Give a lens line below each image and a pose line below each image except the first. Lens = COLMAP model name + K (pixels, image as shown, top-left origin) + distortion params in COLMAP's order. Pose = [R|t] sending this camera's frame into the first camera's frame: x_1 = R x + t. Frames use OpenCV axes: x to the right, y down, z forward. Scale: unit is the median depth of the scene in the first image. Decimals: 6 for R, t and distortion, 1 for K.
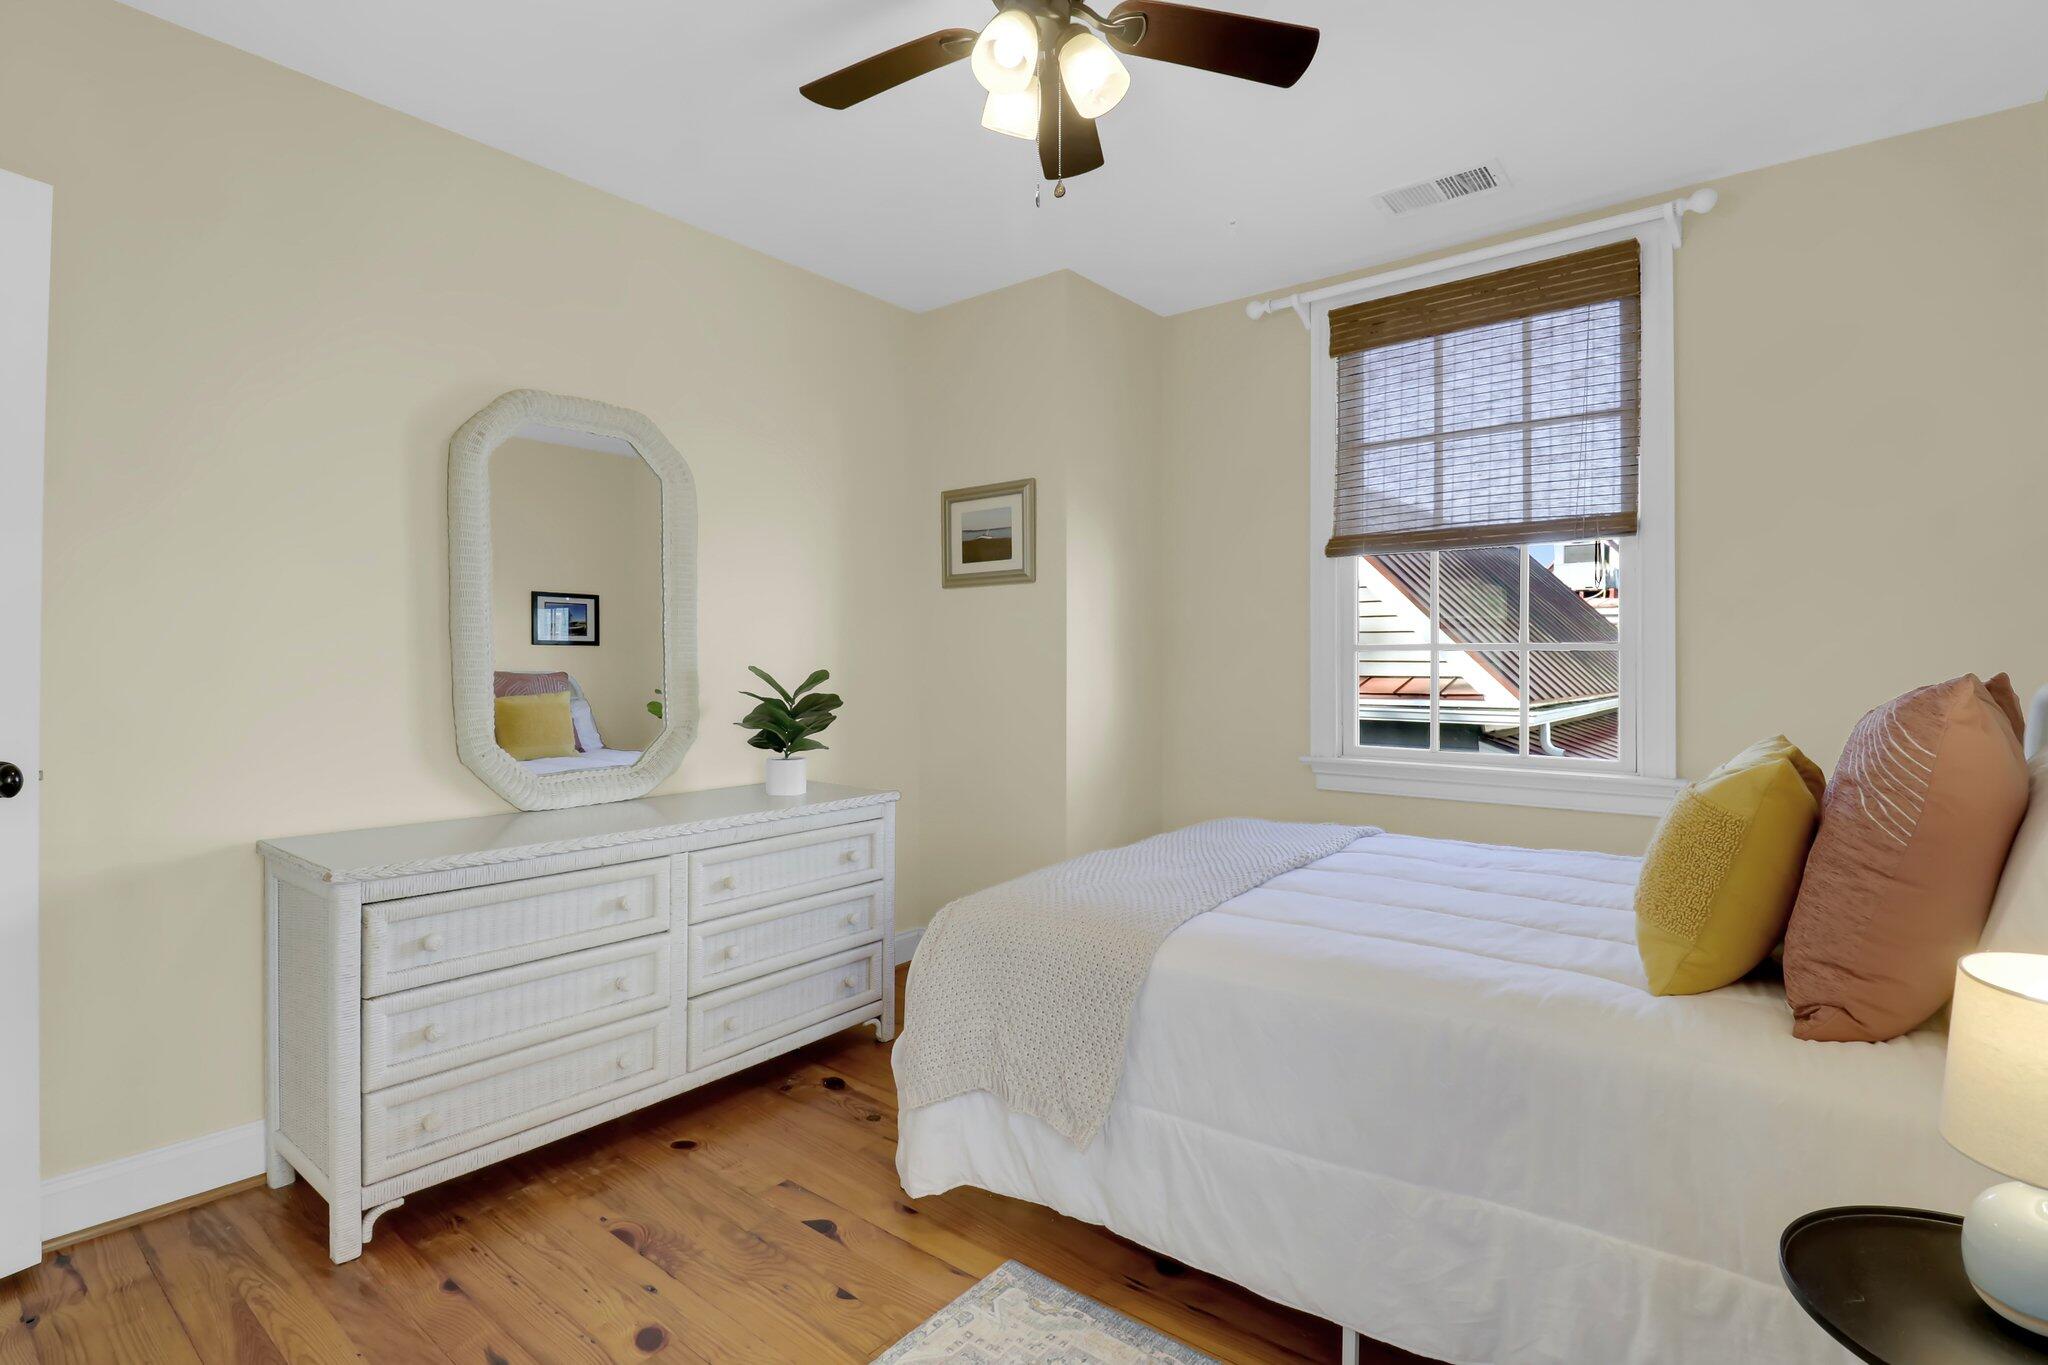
lens RADIAL K [[966.0, 0, 1021.9], [0, 966.0, 667.7], [0, 0, 1]] dist [0.003224, -0.002448]
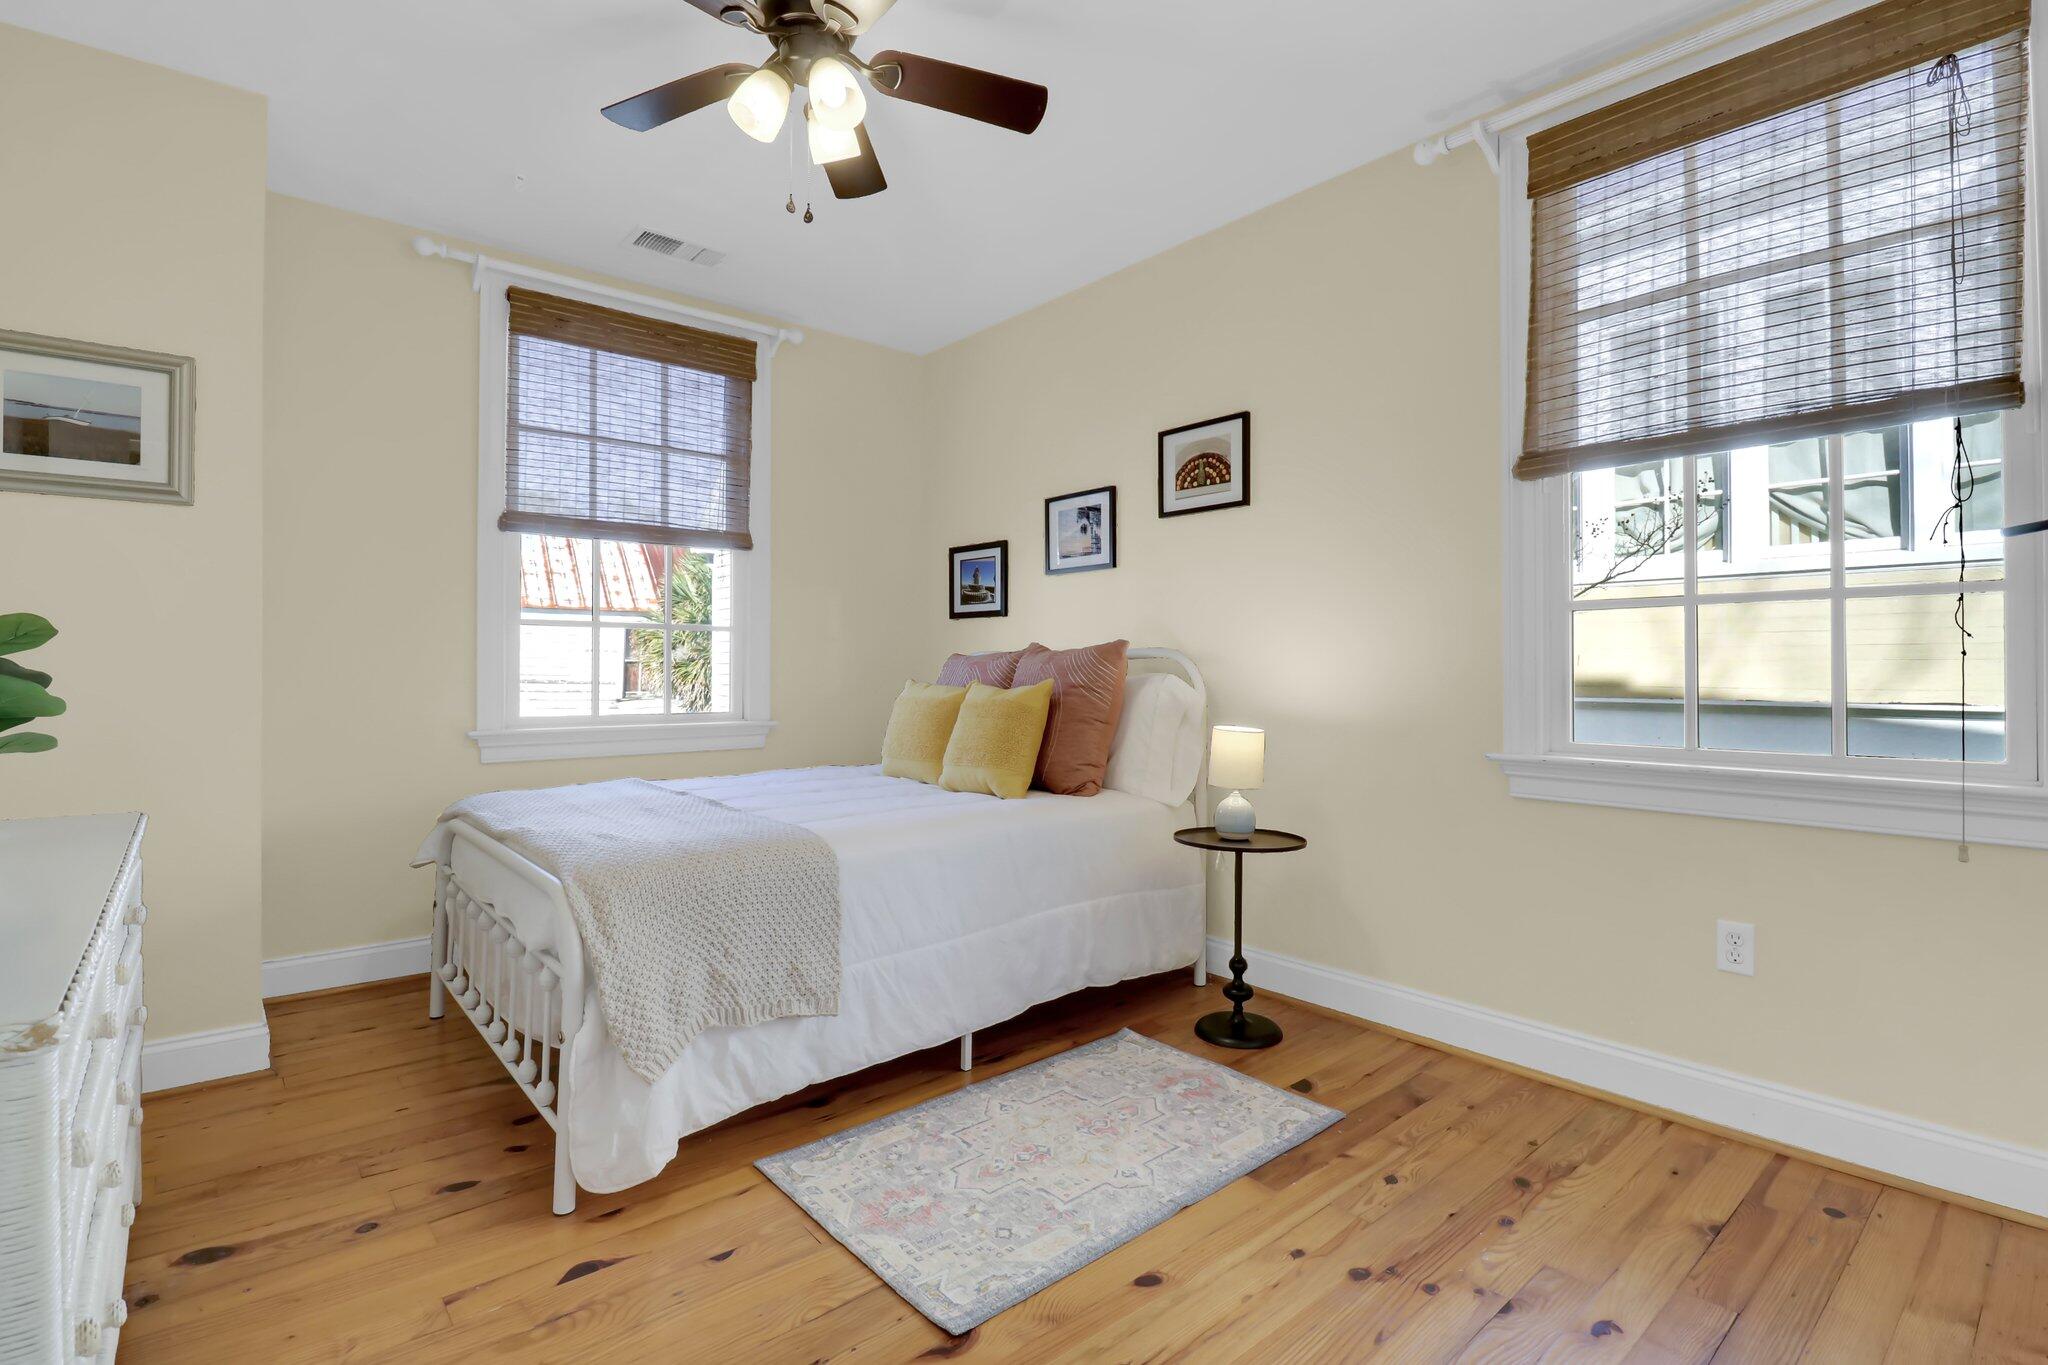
lens RADIAL K [[966.0, 0, 1019.0], [0, 966.0, 676.9], [0, 0, 1]] dist [0.003224, -0.002448]
pose [[0.206261, -0.008727, 0.978458, -0.619588], [0.002178, 0.999962, 0.008460, 0.035207], [-0.978495, 0.000386, 0.206272, 0.295916]]
